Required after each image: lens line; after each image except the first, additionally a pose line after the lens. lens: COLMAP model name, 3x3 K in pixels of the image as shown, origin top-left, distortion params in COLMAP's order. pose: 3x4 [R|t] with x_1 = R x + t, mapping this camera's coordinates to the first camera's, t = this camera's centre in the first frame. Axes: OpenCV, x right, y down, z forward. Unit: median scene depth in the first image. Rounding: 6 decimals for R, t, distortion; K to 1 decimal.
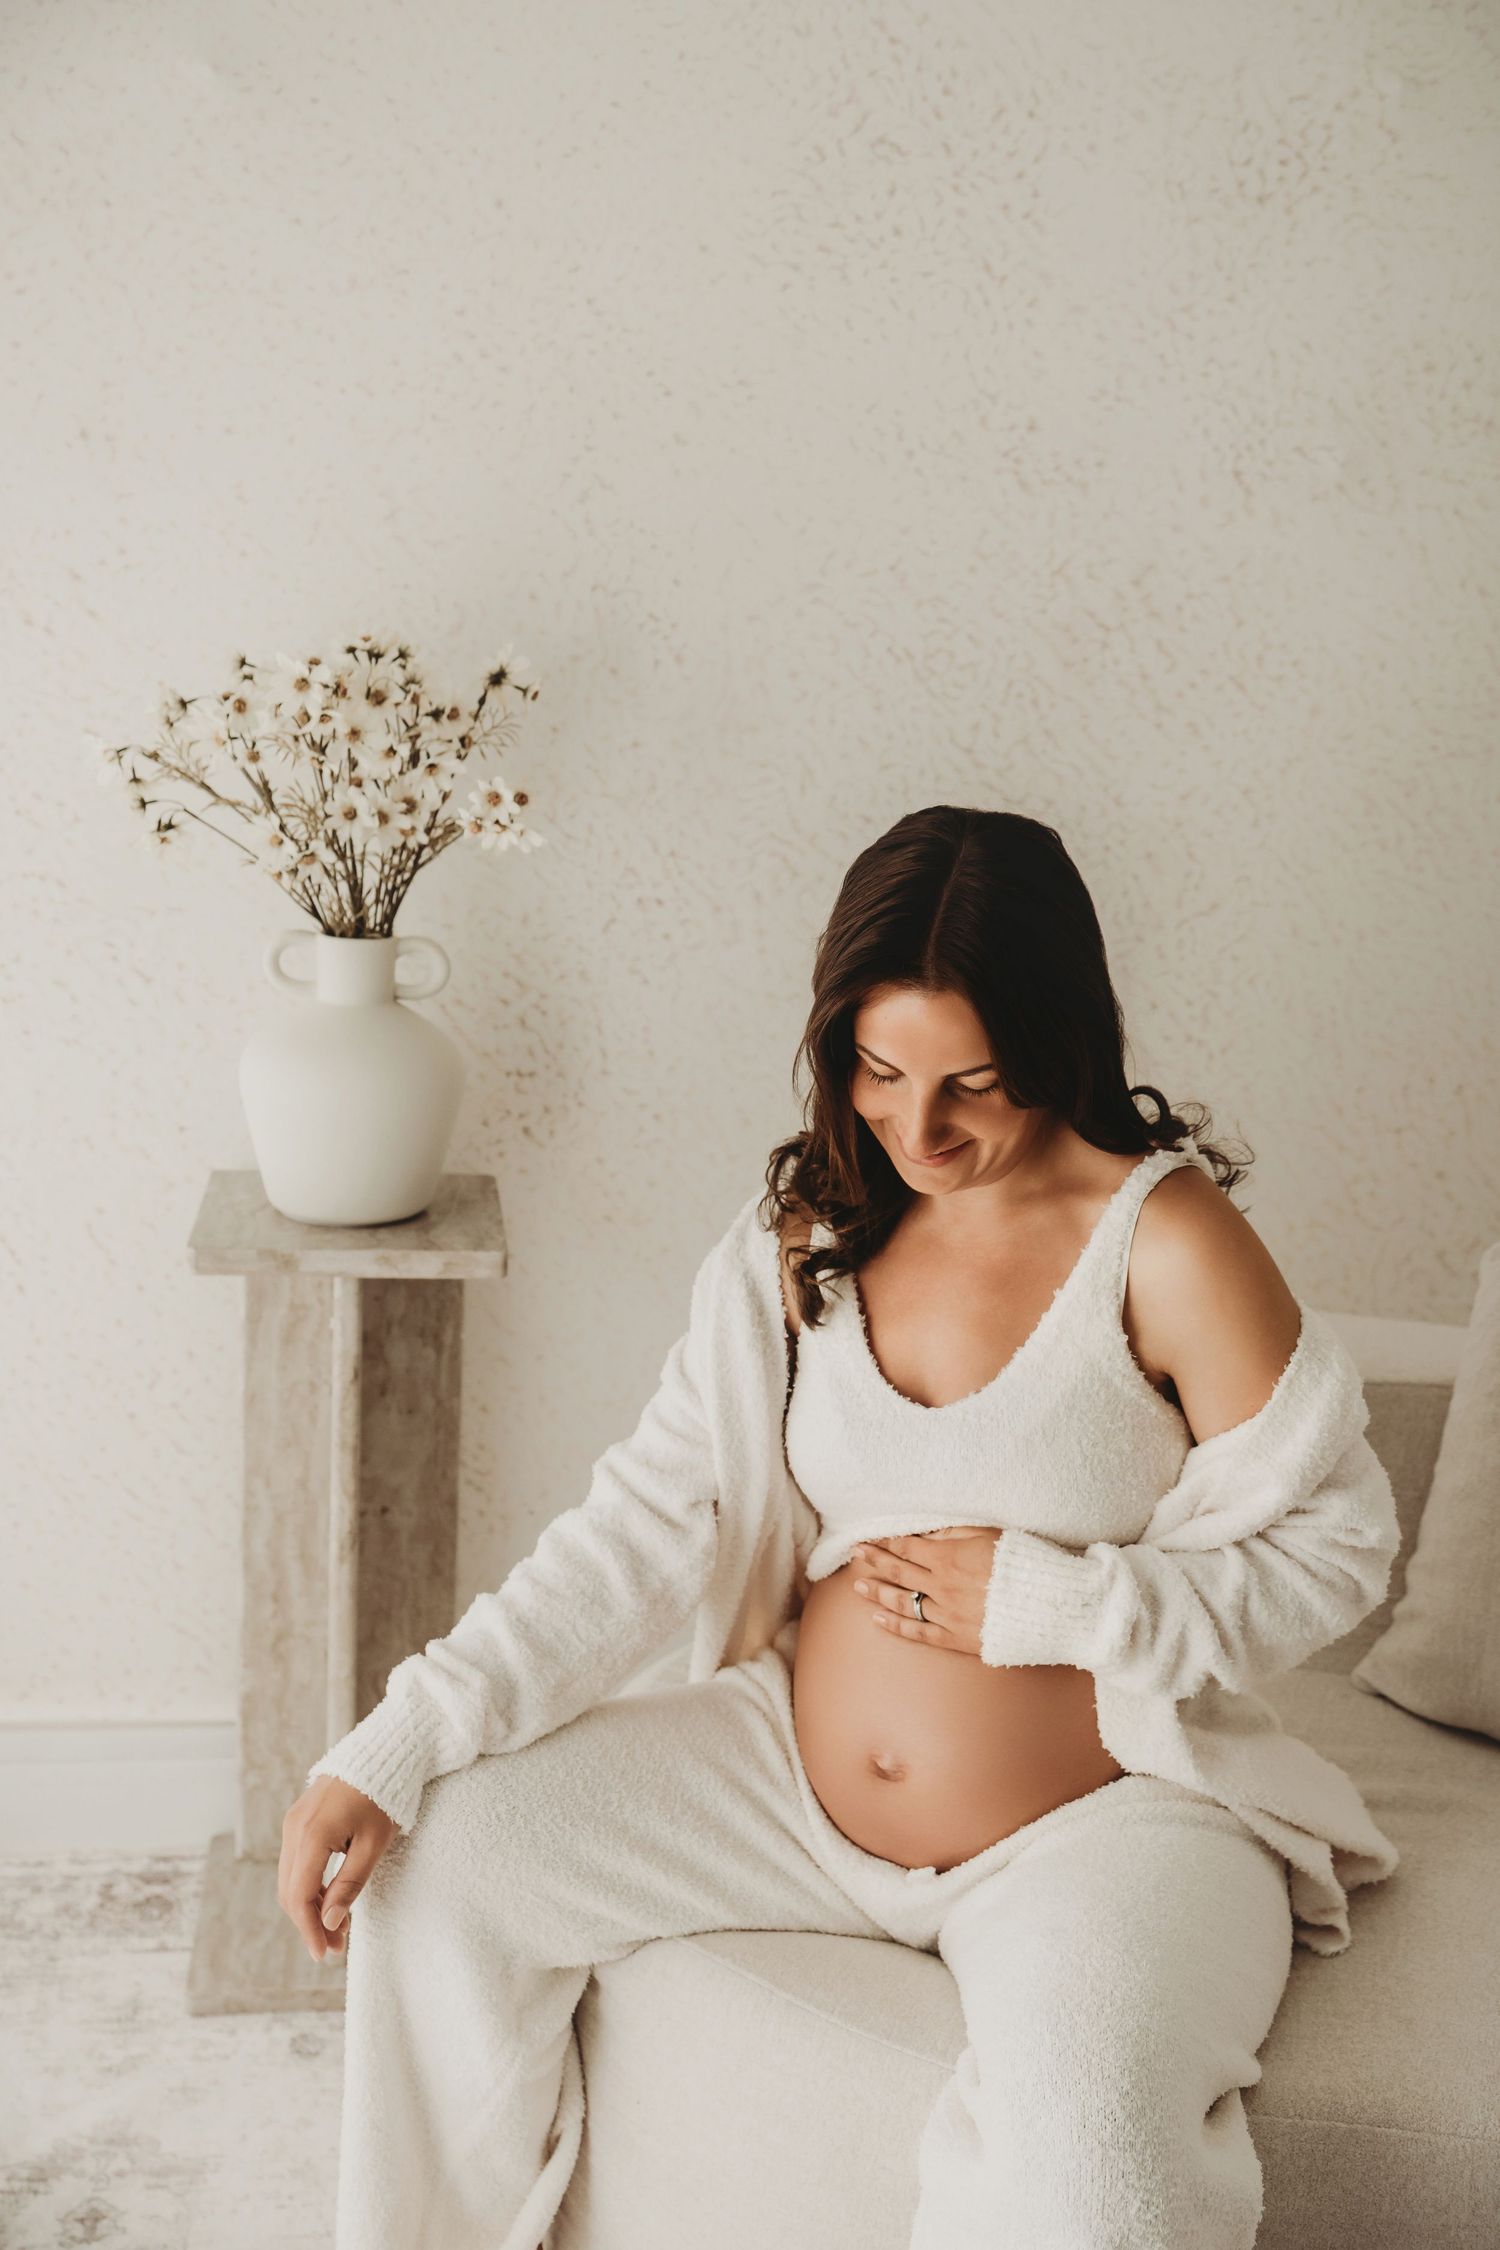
lens RADIAL K [[2205.4, 0, 750.0], [0, 2205.4, 1125.0], [0, 0, 1]] dist [-0.012505, 0.025013]
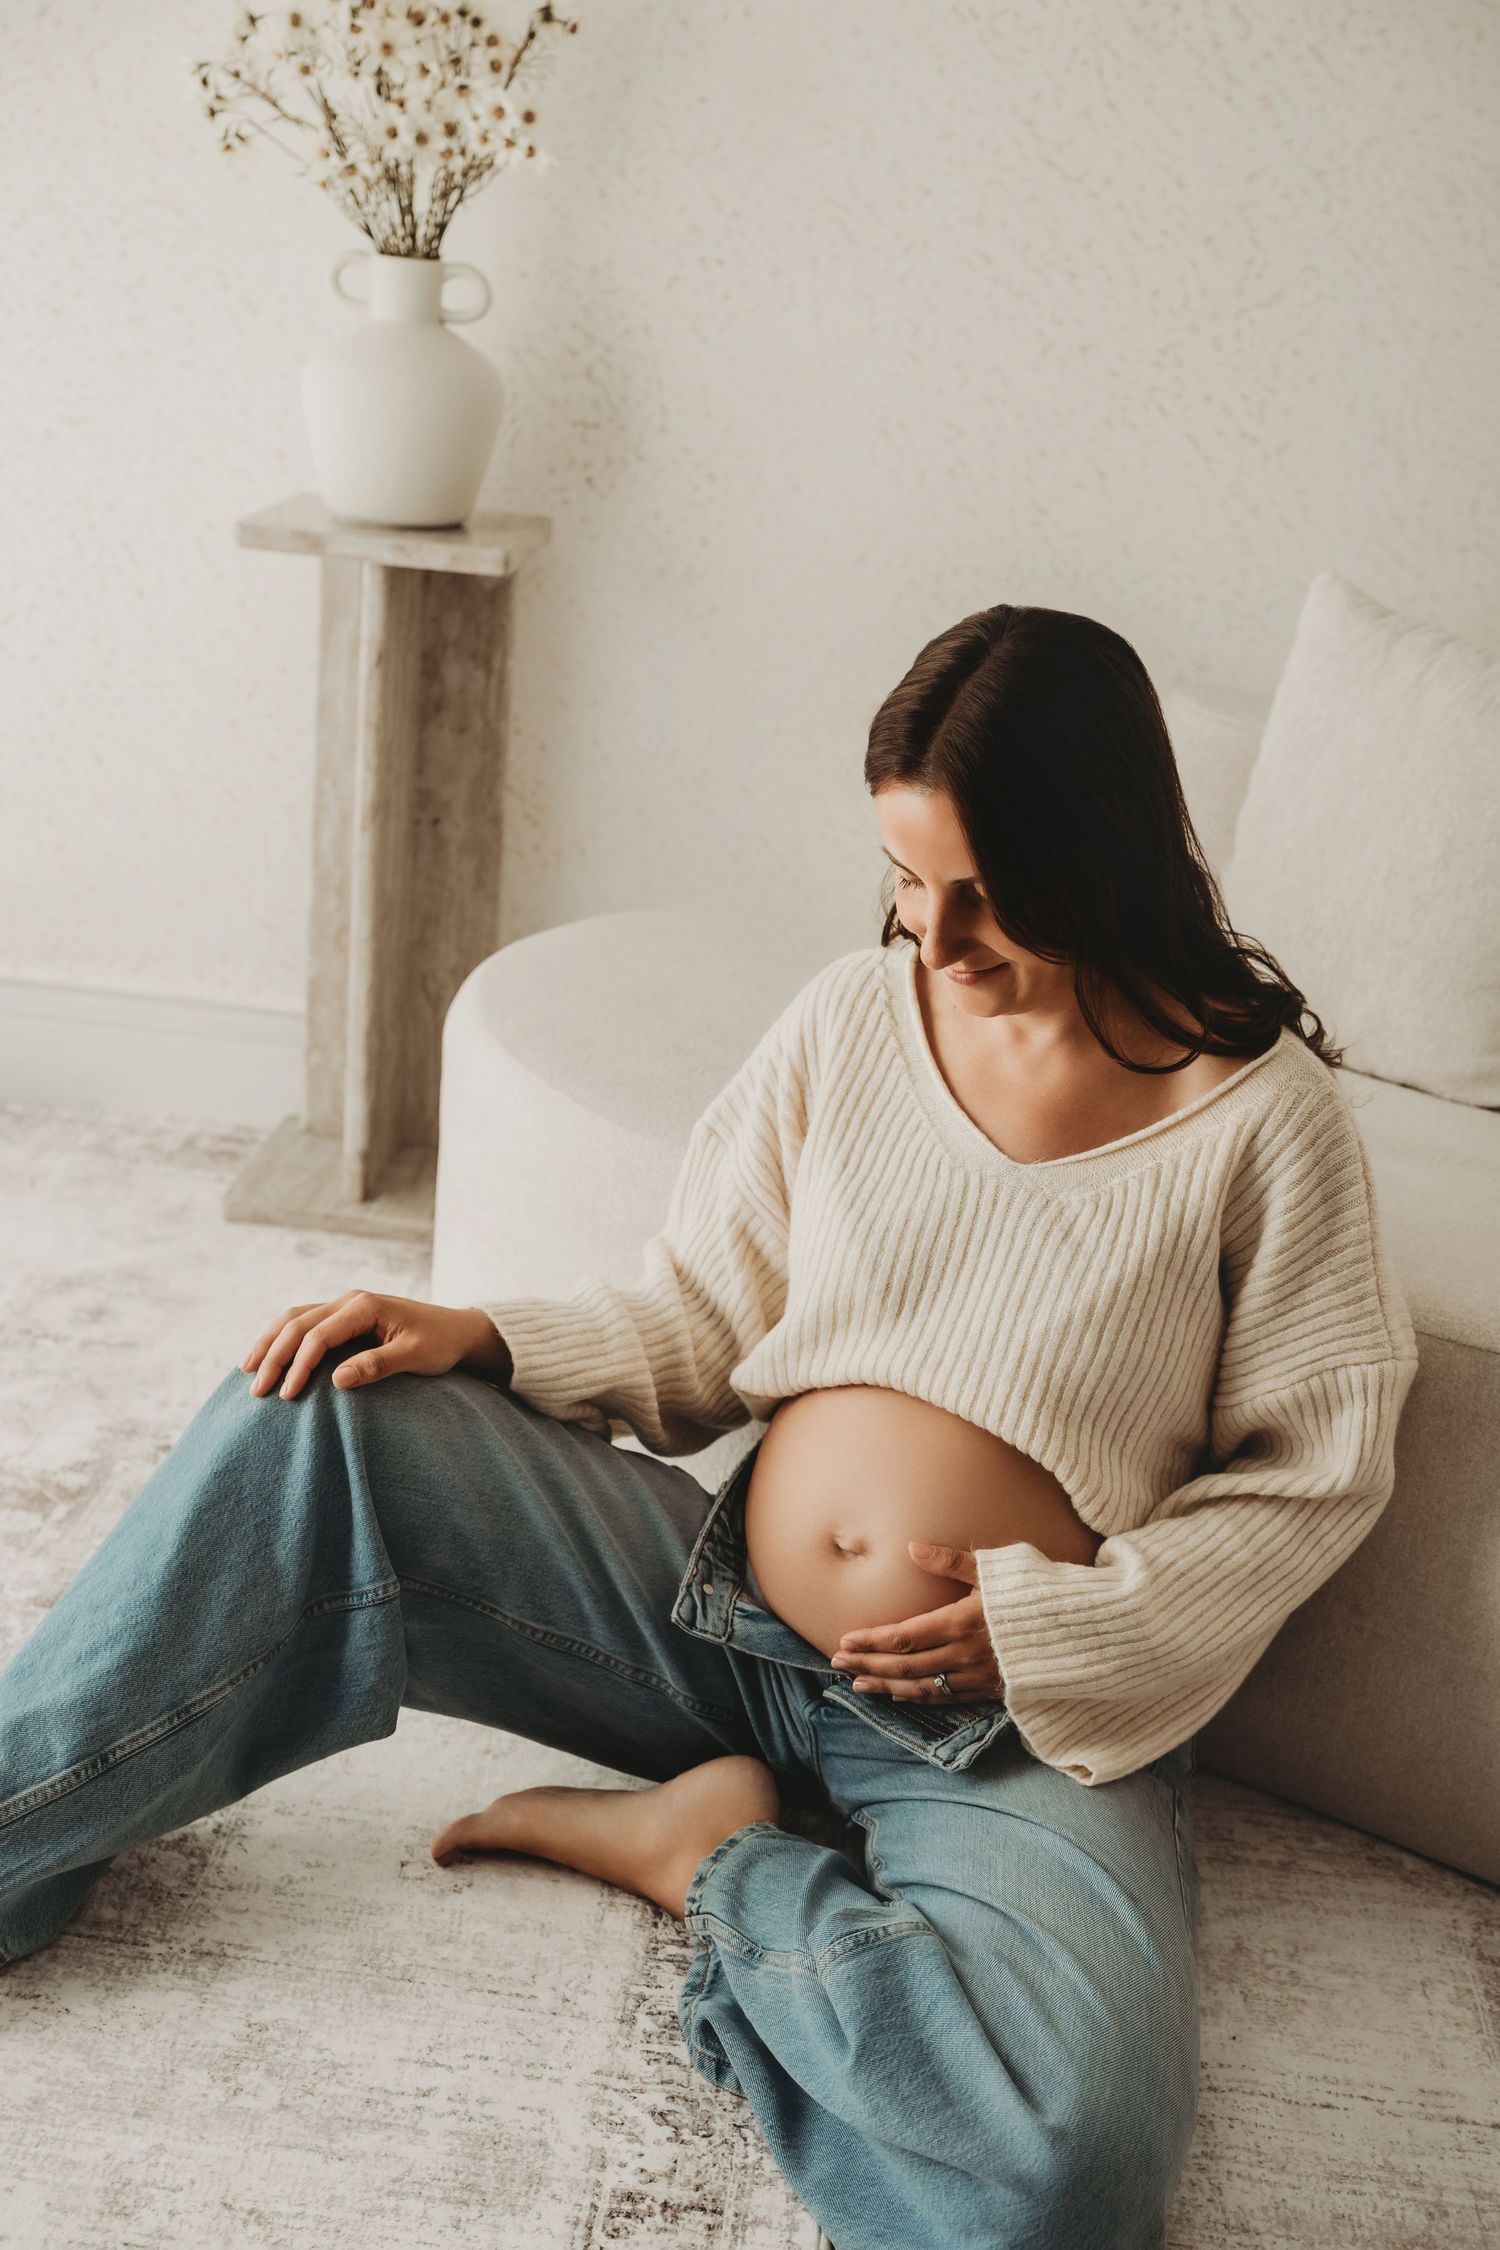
lens RADIAL K [[2597.7, 0, 750.0], [0, 2597.7, 1125.0], [0, 0, 1]] dist [-0.051510, 0.369346]
pose [[0.971702, 0.109346, -0.209378, 0.277114], [-0.082854, 0.987863, 0.131388, 0.142107], [0.221204, -0.110322, 0.968968, -0.242882]]
